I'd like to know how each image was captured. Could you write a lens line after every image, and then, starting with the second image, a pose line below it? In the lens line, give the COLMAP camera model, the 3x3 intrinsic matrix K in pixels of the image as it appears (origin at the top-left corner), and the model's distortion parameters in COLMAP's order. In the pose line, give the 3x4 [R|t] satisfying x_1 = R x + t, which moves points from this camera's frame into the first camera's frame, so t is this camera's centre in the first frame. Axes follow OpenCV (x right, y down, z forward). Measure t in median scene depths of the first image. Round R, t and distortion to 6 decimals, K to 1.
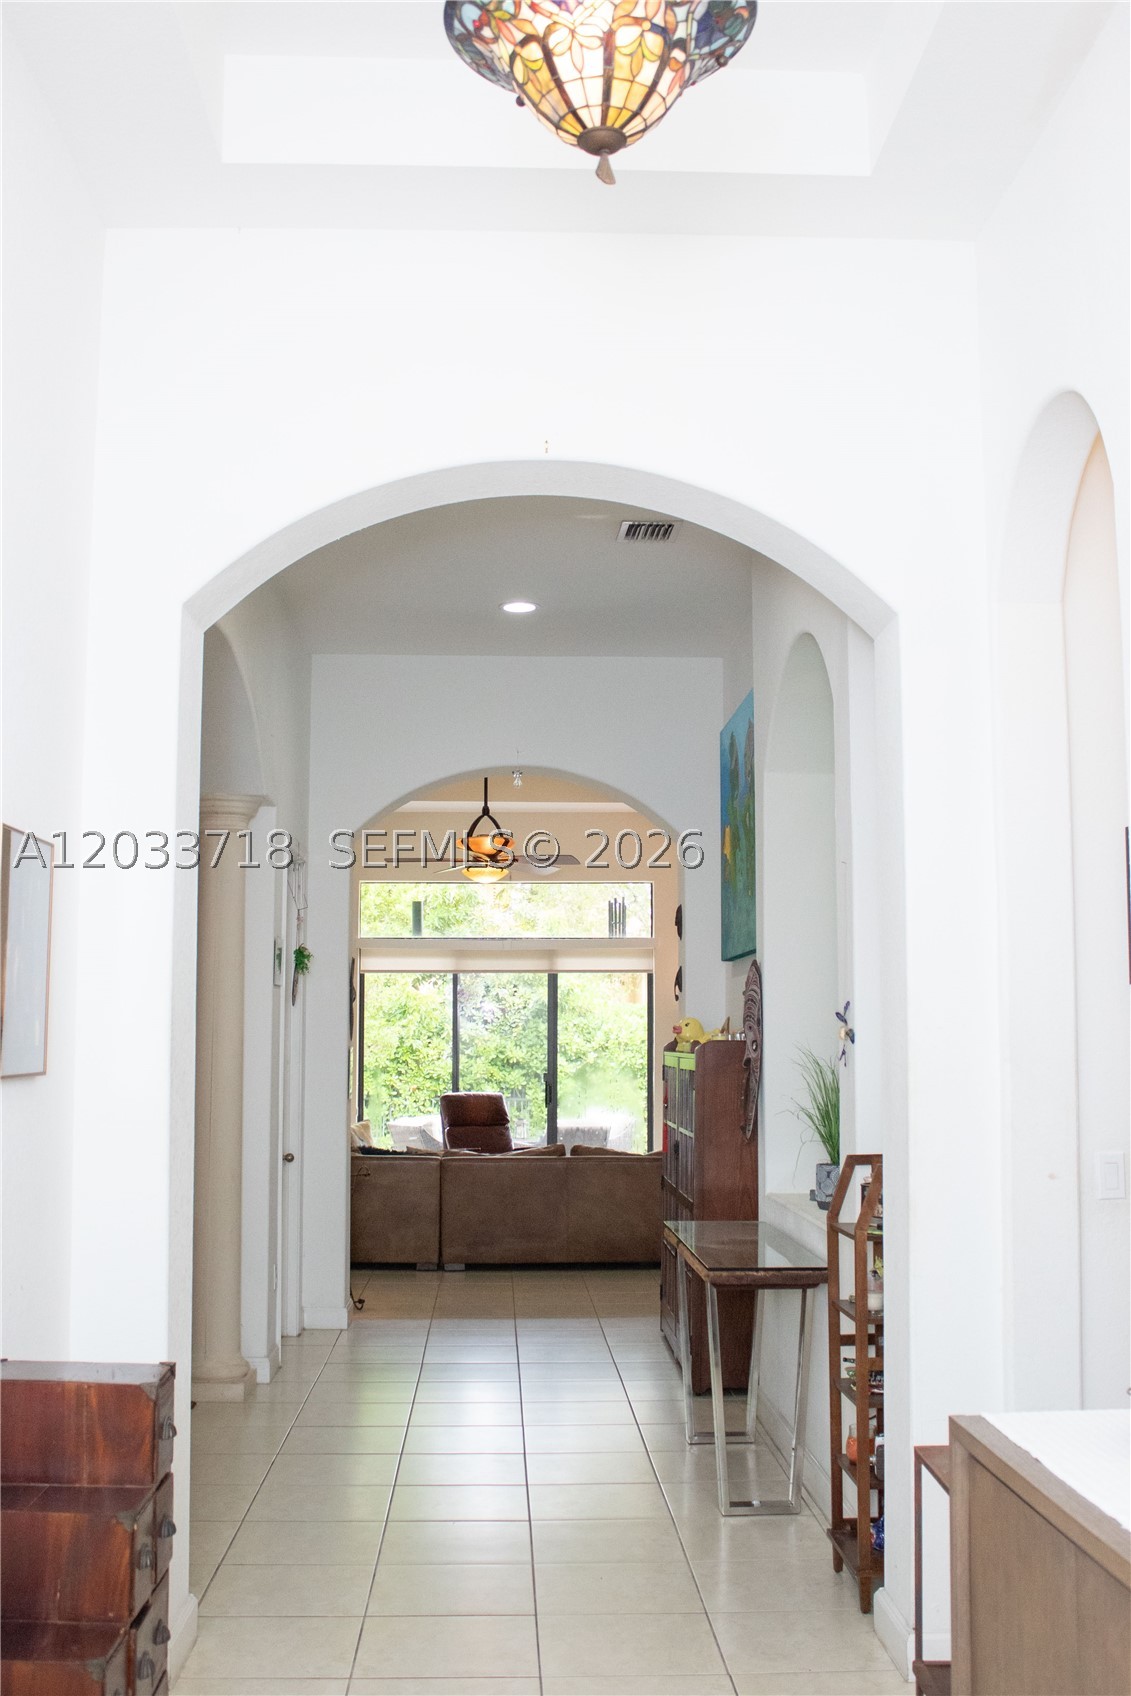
lens RADIAL K [[1802.5, 0, 620.8], [0, 1802.5, 873.9], [0, 0, 1]] dist [-0.137466, 0.176594]
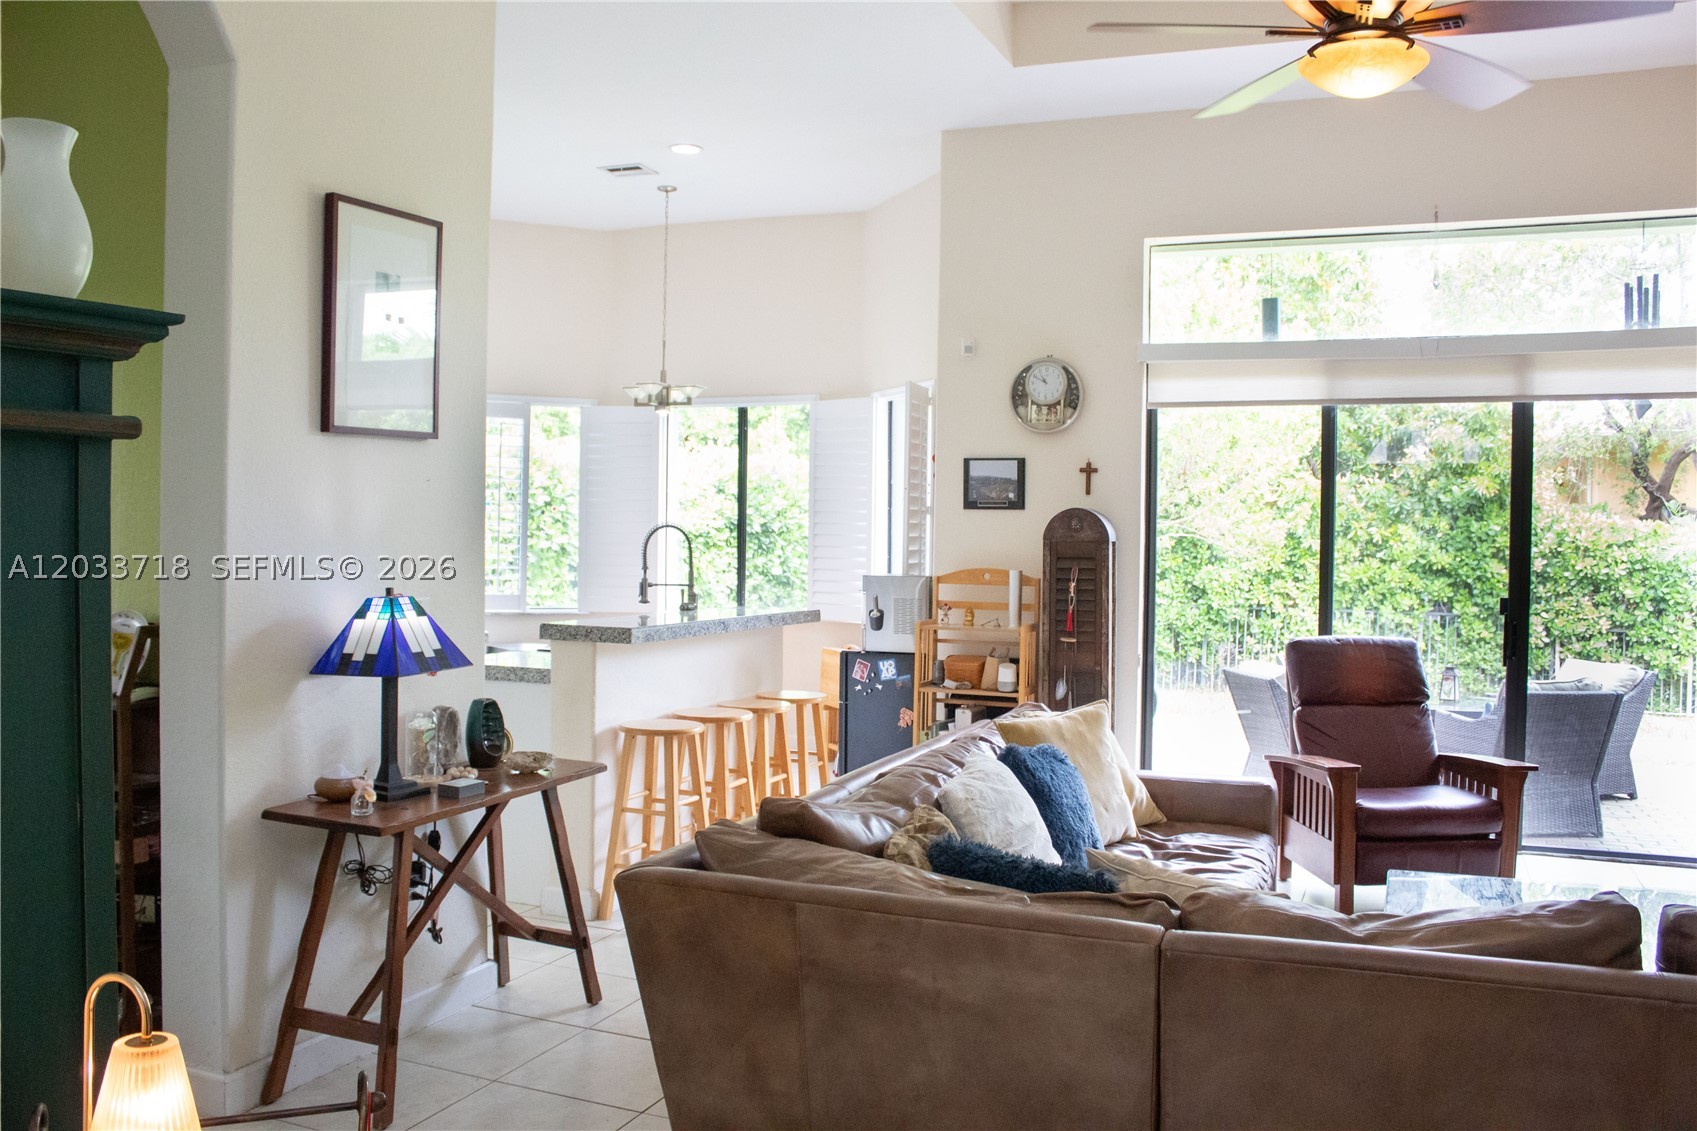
lens RADIAL K [[1486.3, 0, 859.1], [0, 1486.3, 569.0], [0, 0, 1]] dist [-0.176185, 0.199257]
pose [[0.905731, 0.021425, -0.423310, -0.031282], [0.025024, 0.994276, 0.103867, 0.050459], [0.423113, -0.104668, 0.900011, 0.501611]]
